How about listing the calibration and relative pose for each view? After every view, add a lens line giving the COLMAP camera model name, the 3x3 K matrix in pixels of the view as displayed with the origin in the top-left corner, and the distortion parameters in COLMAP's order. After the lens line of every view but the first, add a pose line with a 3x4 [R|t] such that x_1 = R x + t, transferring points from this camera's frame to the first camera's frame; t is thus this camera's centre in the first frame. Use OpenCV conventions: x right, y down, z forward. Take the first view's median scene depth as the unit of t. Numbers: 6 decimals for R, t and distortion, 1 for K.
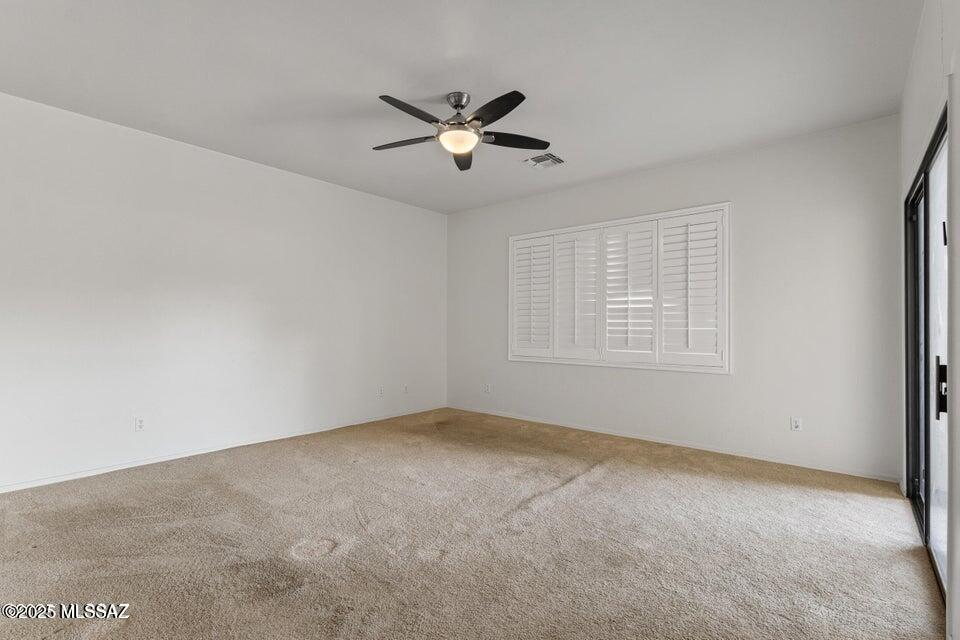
lens RADIAL K [[440.1, 0, 475.6], [0, 440.1, 323.0], [0, 0, 1]] dist [0.002056, 0.000375]
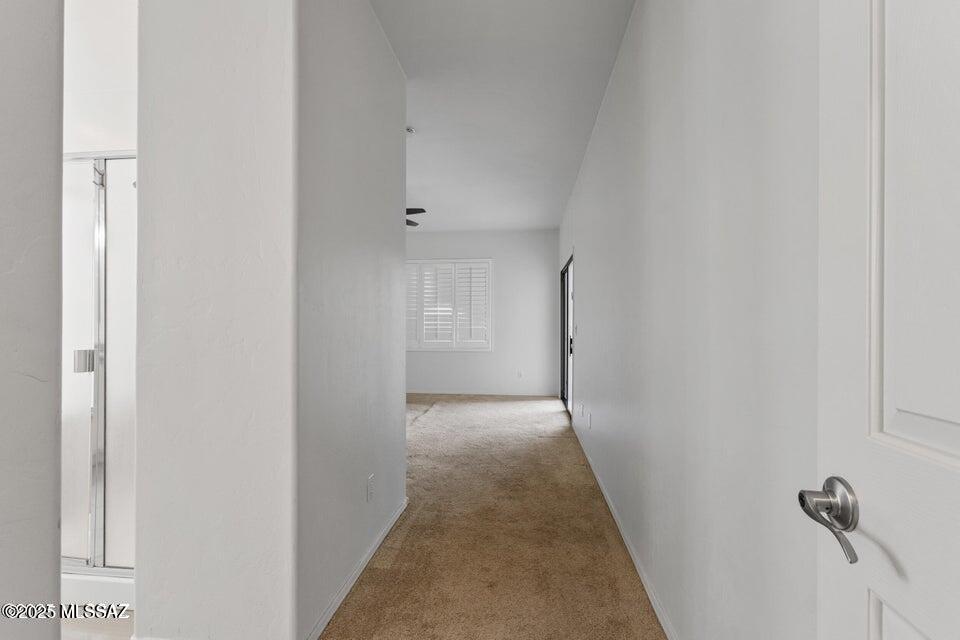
lens RADIAL K [[440.1, 0, 475.6], [0, 440.1, 323.0], [0, 0, 1]] dist [0.002056, 0.000375]
pose [[0.828594, 0.004933, 0.559829, -0.465563], [-0.004459, 0.999988, -0.002211, -0.000263], [-0.559833, -0.000665, 0.828605, -0.448526]]
